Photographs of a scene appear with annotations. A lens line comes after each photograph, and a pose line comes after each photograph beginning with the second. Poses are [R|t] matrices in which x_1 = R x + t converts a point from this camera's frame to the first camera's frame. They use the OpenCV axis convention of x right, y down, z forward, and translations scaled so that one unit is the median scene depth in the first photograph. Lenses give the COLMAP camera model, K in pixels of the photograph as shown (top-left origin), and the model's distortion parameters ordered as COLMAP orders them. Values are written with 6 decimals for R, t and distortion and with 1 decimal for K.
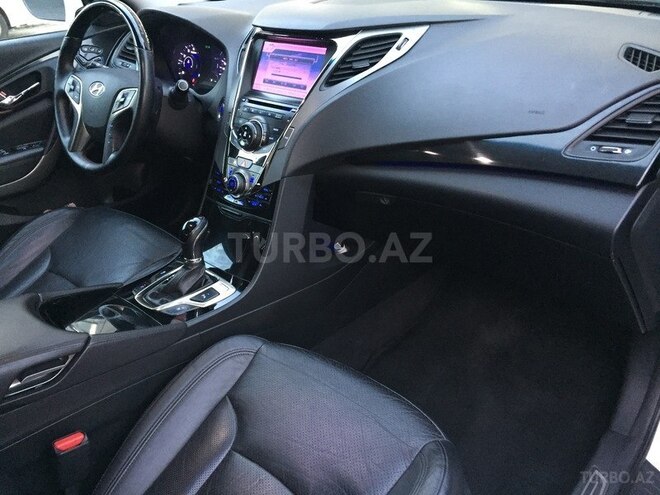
lens RADIAL K [[560.0, 0, 330.1], [0, 560.0, 249.0], [0, 0, 1]] dist [0.039014, -0.042651]
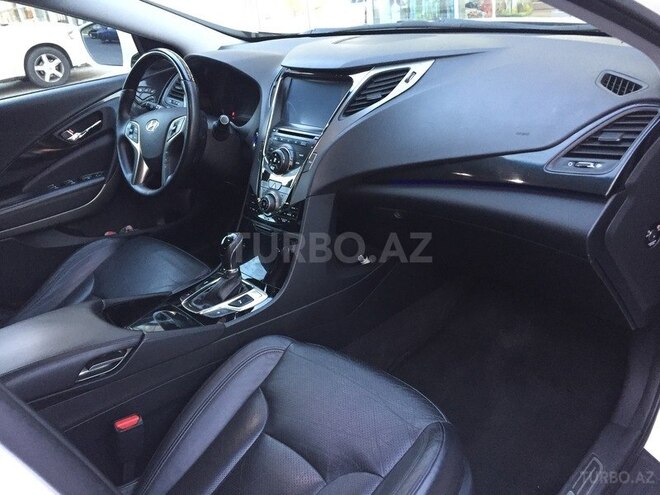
lens RADIAL K [[560.0, 0, 329.6], [0, 560.0, 246.4], [0, 0, 1]] dist [0.039014, -0.042651]
pose [[0.996309, -0.017784, -0.083974, 0.055572], [0.014182, 0.998962, -0.043296, 0.023928], [0.084657, 0.041946, 0.995527, -0.130056]]
